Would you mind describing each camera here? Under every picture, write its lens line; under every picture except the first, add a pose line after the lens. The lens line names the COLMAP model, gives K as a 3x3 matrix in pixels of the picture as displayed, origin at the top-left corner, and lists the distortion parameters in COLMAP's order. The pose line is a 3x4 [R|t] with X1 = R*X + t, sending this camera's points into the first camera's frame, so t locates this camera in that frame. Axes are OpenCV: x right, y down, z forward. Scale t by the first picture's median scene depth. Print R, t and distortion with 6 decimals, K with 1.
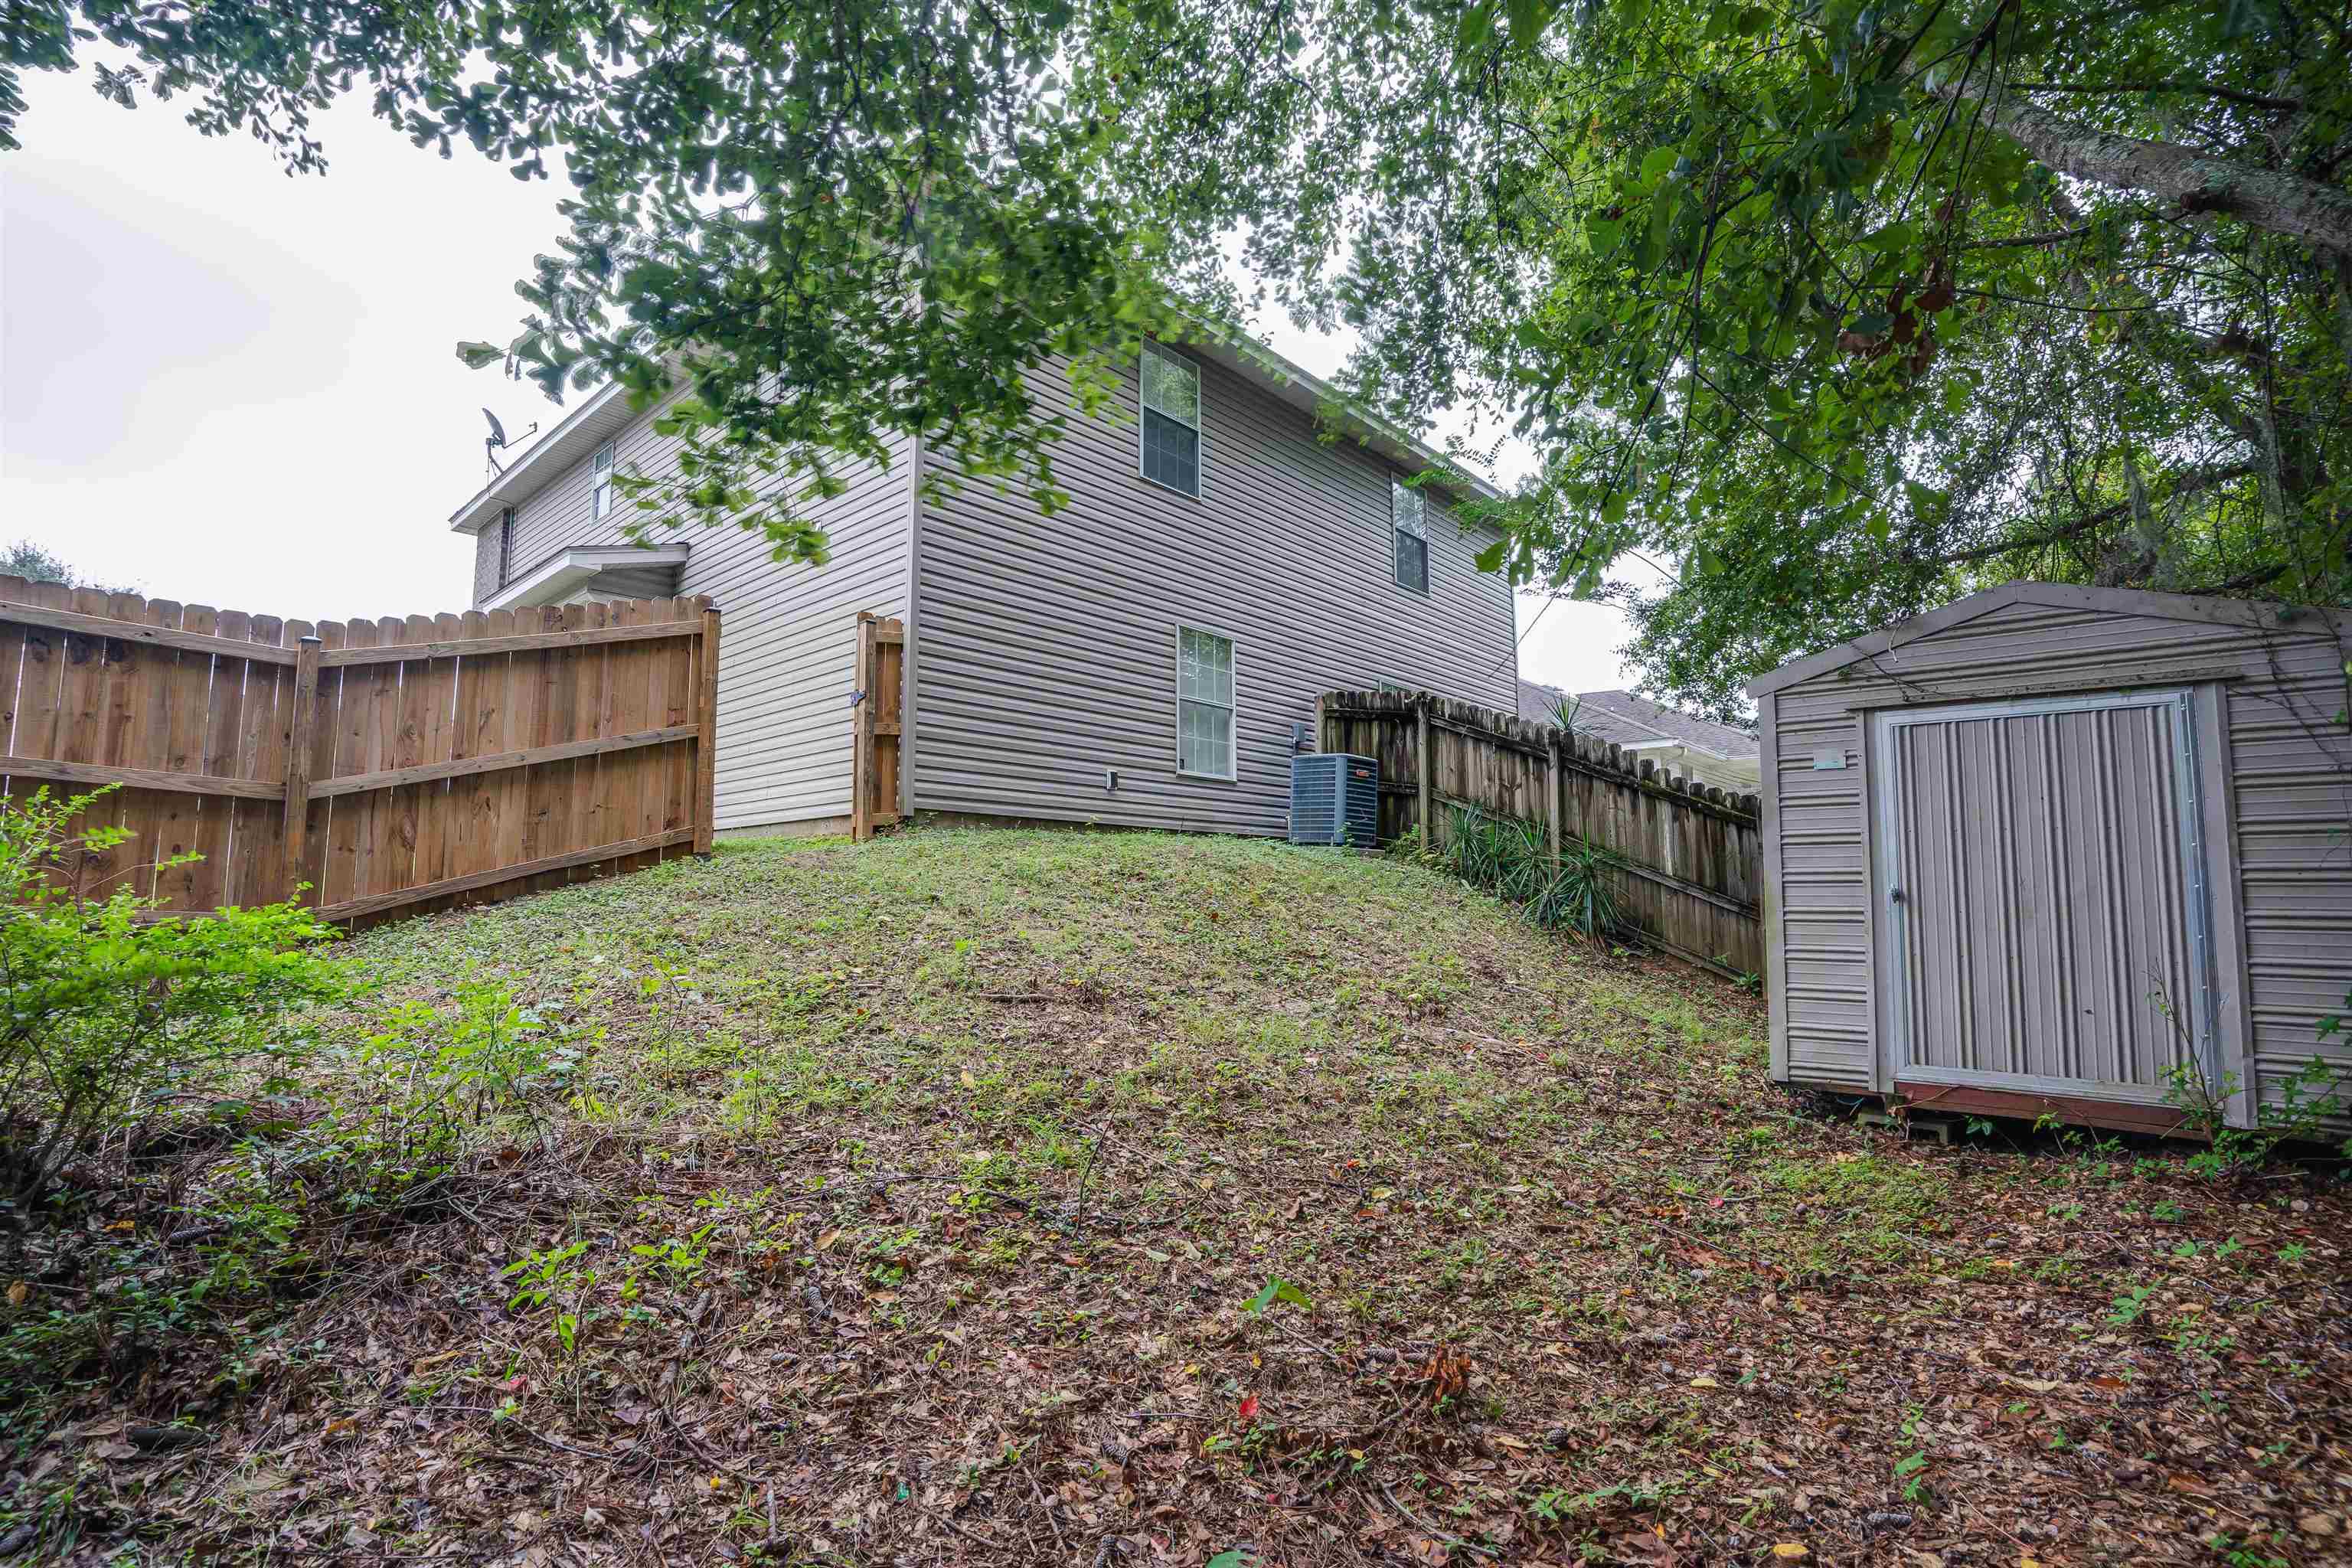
lens RADIAL K [[1243.0, 0, 1166.4], [0, 1243.0, 761.8], [0, 0, 1]] dist [-0.050184, 0.025725]
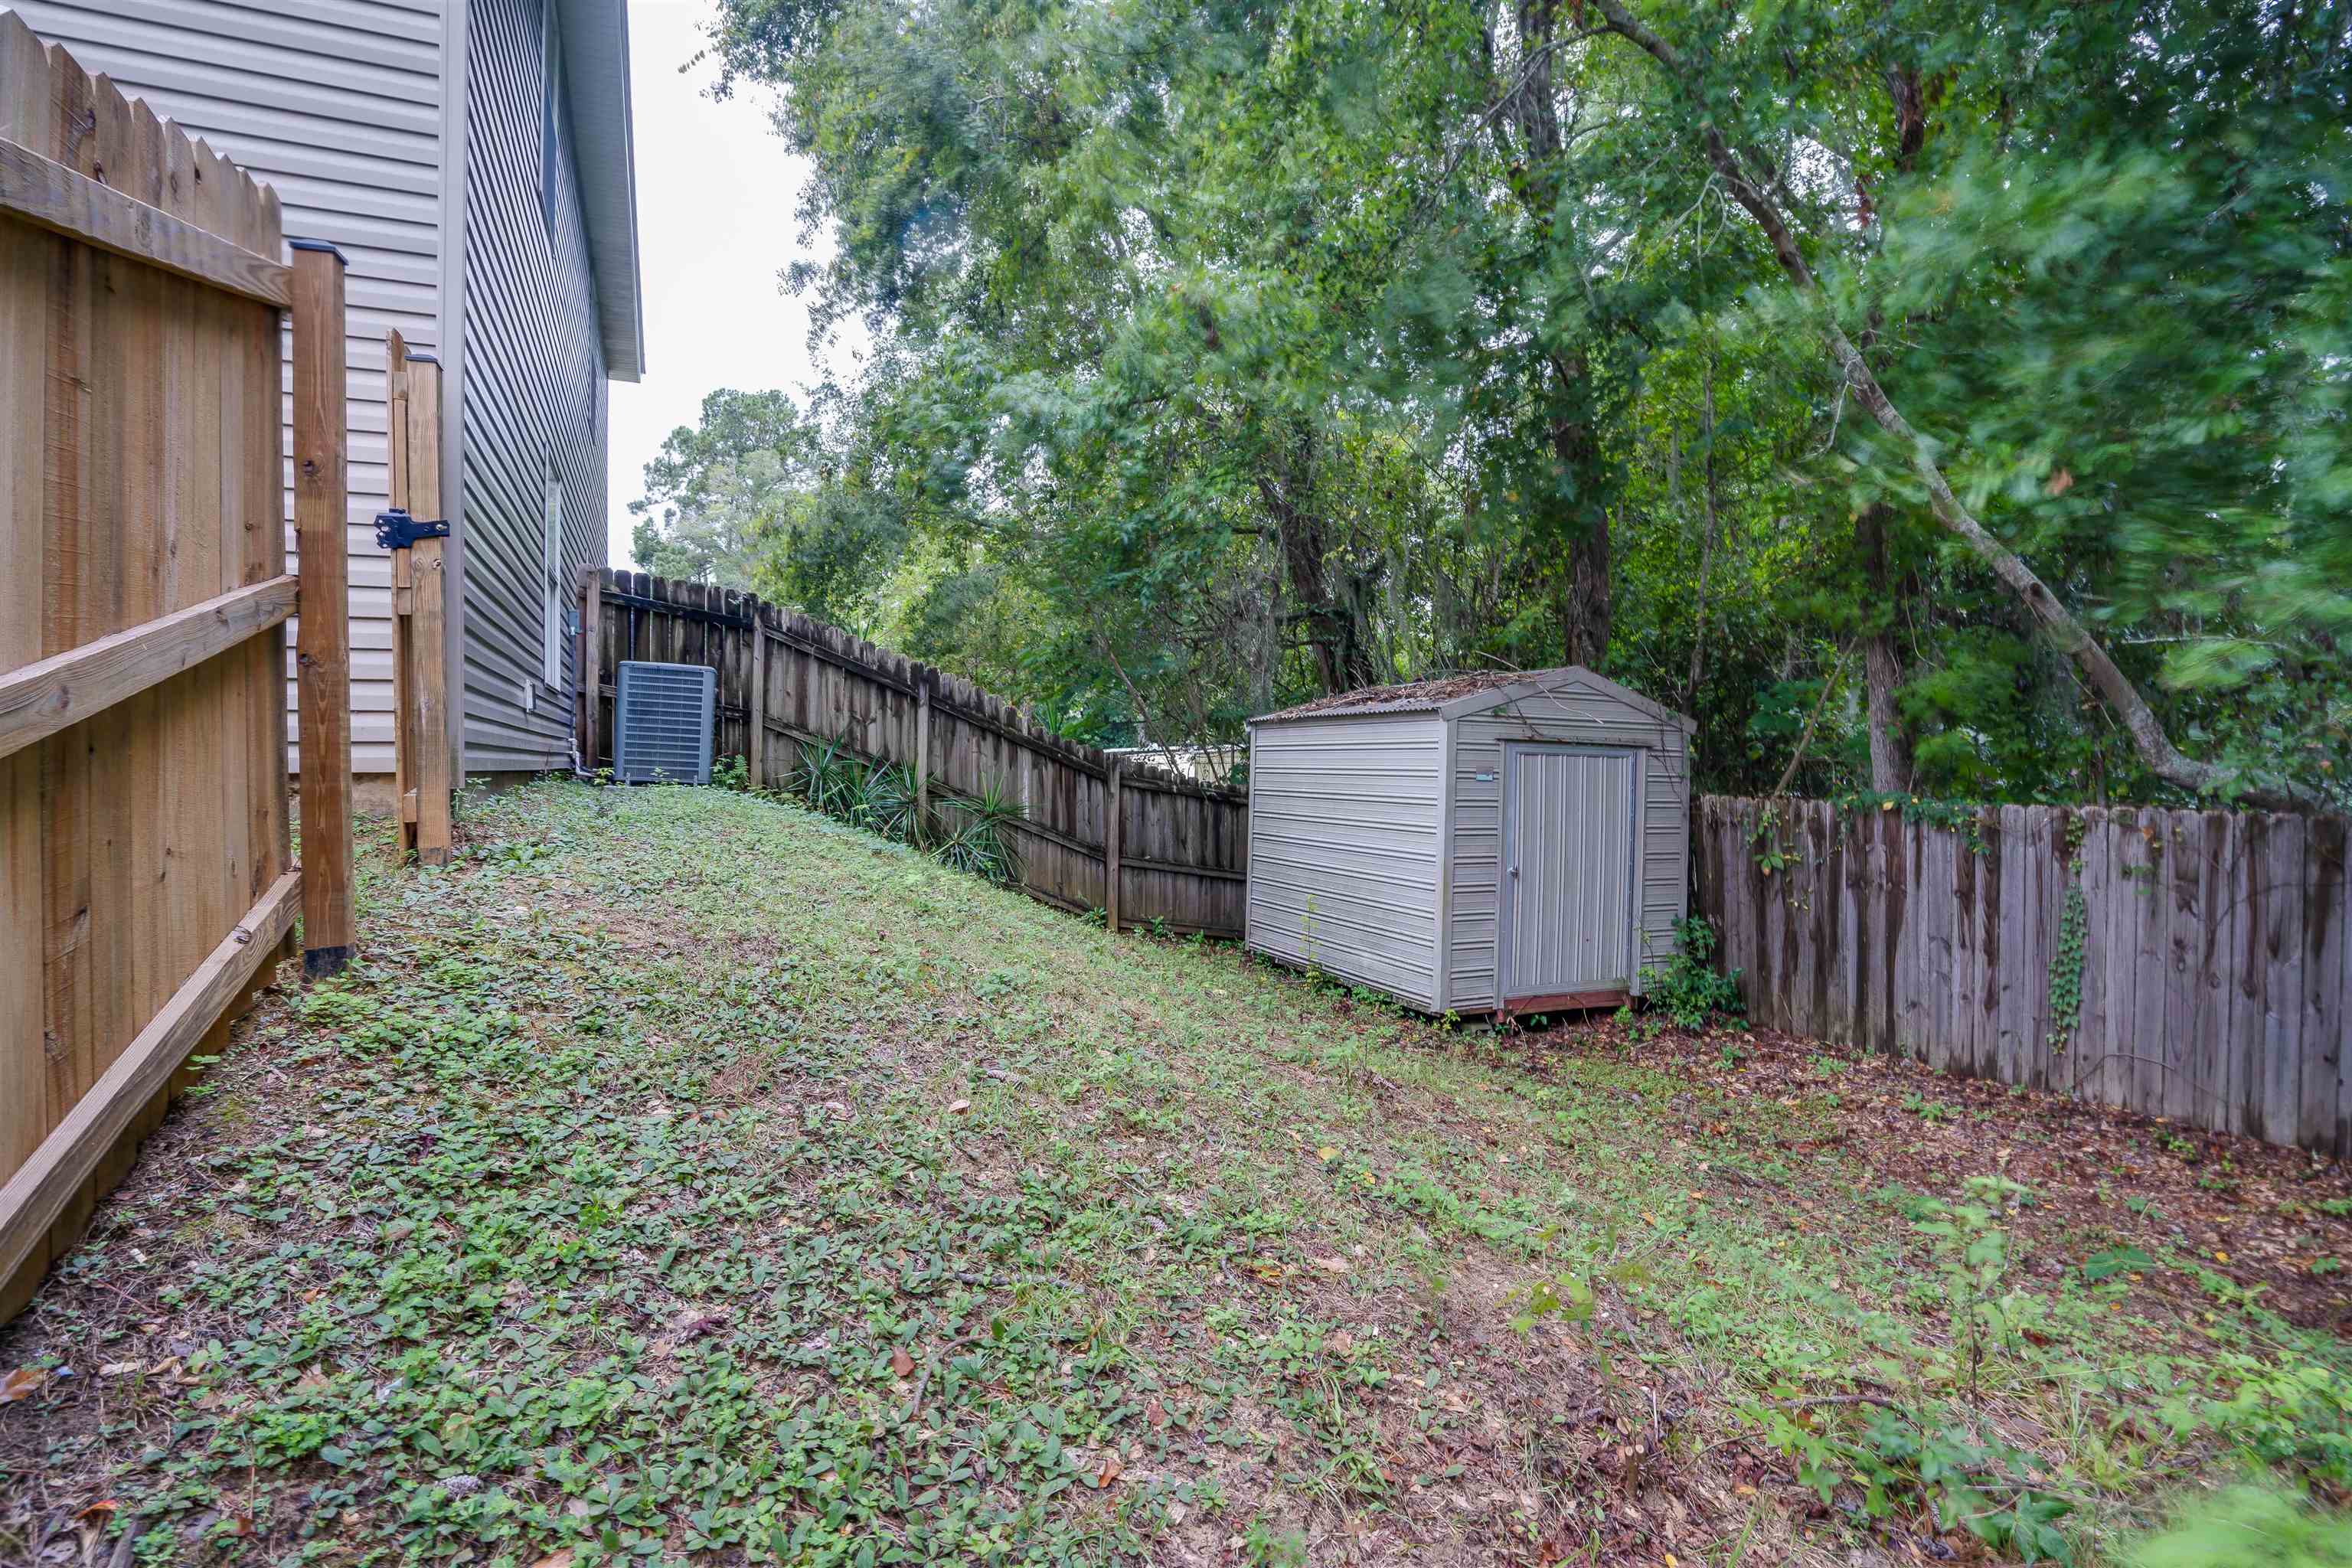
lens RADIAL K [[1243.0, 0, 1166.4], [0, 1243.0, 761.8], [0, 0, 1]] dist [-0.050184, 0.025725]
pose [[0.345271, -0.007815, 0.938470, -0.521103], [-0.123878, 0.990837, 0.053827, -0.027347], [-0.930291, -0.134840, 0.341139, 0.514491]]
